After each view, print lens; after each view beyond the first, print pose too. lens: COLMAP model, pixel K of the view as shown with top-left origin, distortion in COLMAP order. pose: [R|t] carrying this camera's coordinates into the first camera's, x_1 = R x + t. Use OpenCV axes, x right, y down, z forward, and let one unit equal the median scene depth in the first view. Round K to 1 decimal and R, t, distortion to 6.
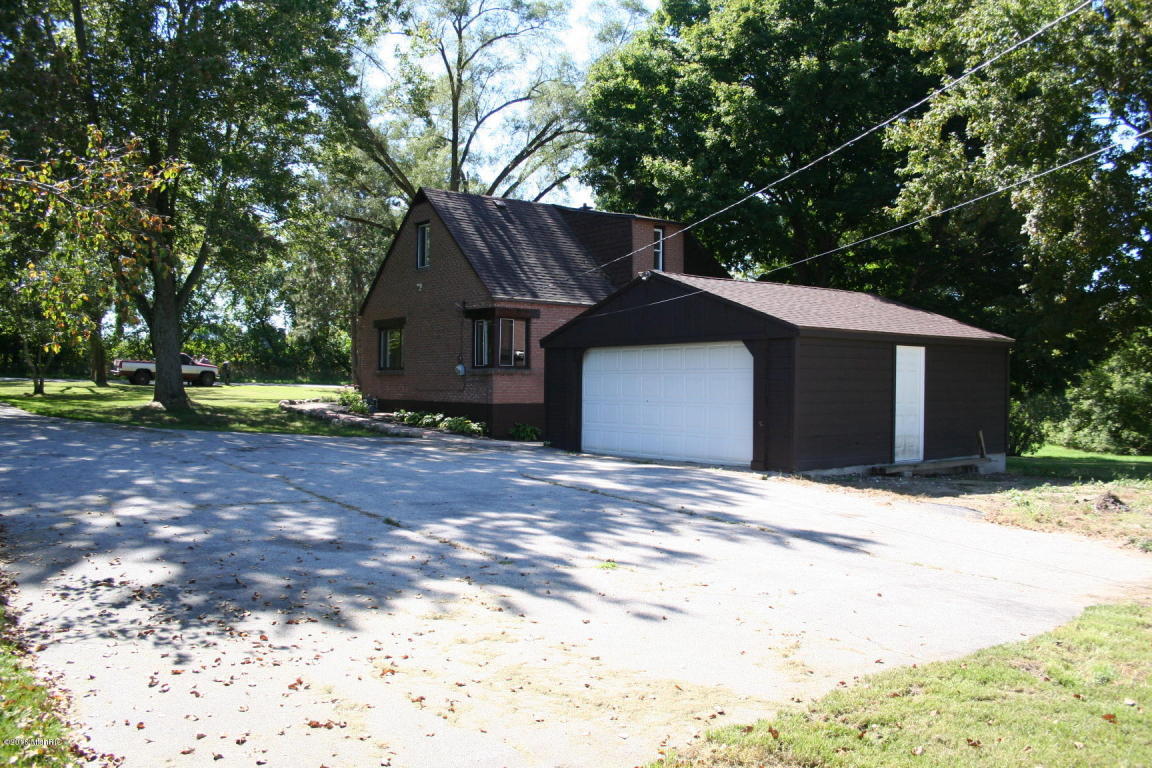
lens RADIAL K [[965.4, 0, 576.0], [0, 965.4, 384.0], [0, 0, 1]] dist [-0.142431, 0.128944]
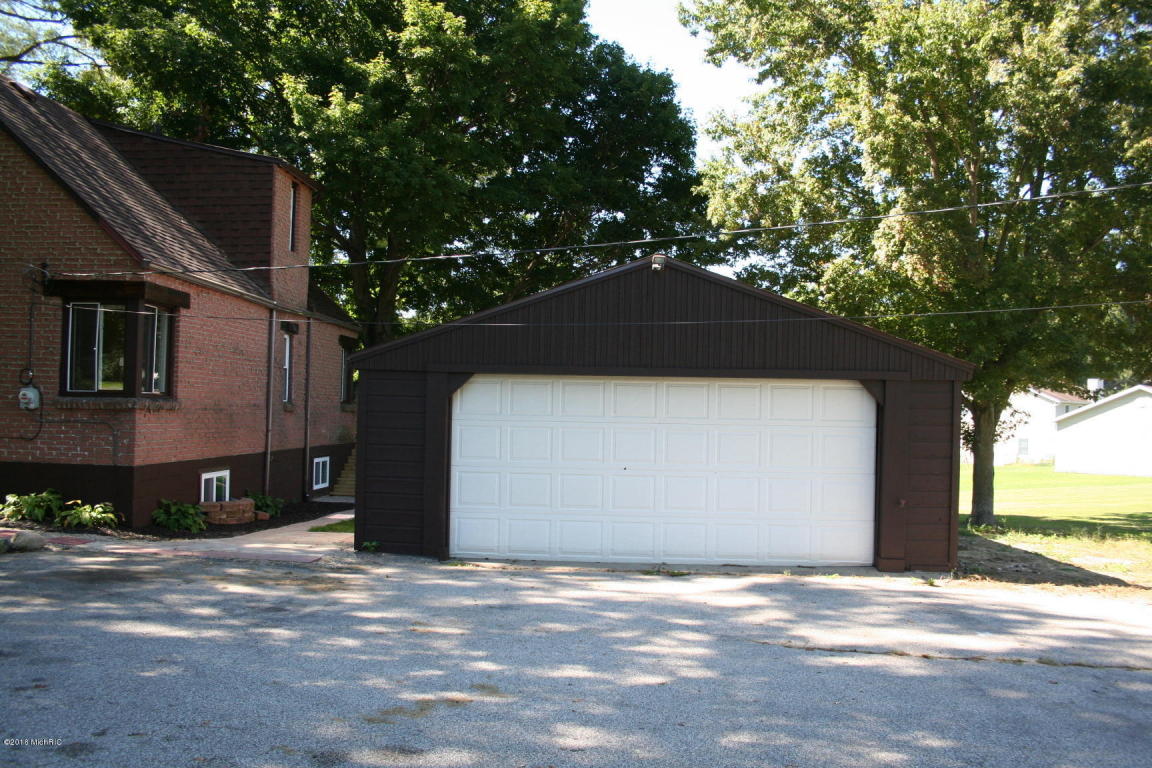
lens RADIAL K [[965.4, 0, 576.0], [0, 965.4, 384.0], [0, 0, 1]] dist [-0.142431, 0.128944]
pose [[0.643439, 0.032280, 0.764817, -0.320441], [-0.017724, 0.999471, -0.027272, -0.014213], [-0.765292, 0.003992, 0.643670, 0.492840]]
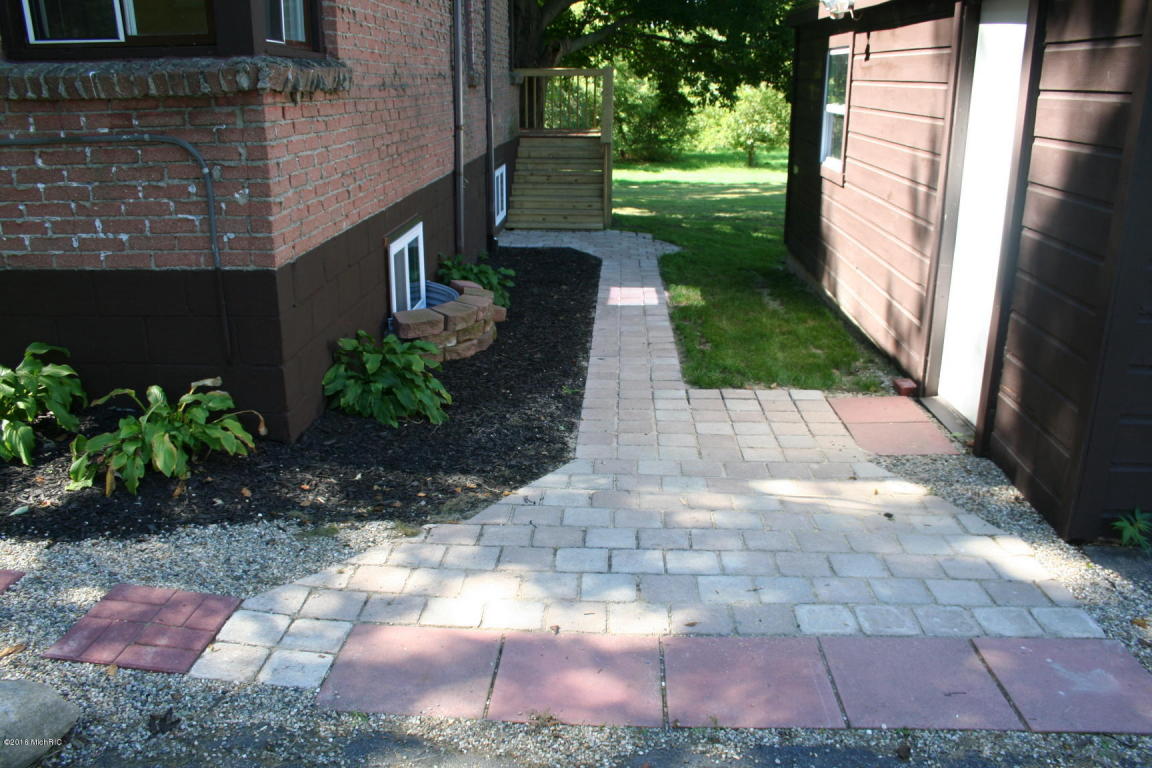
lens RADIAL K [[965.4, 0, 576.0], [0, 965.4, 384.0], [0, 0, 1]] dist [-0.142431, 0.128944]
pose [[0.630894, -0.238577, 0.738277, -0.182123], [0.002693, 0.952217, 0.305411, -0.011955], [-0.775864, -0.190694, 0.601391, 0.851063]]
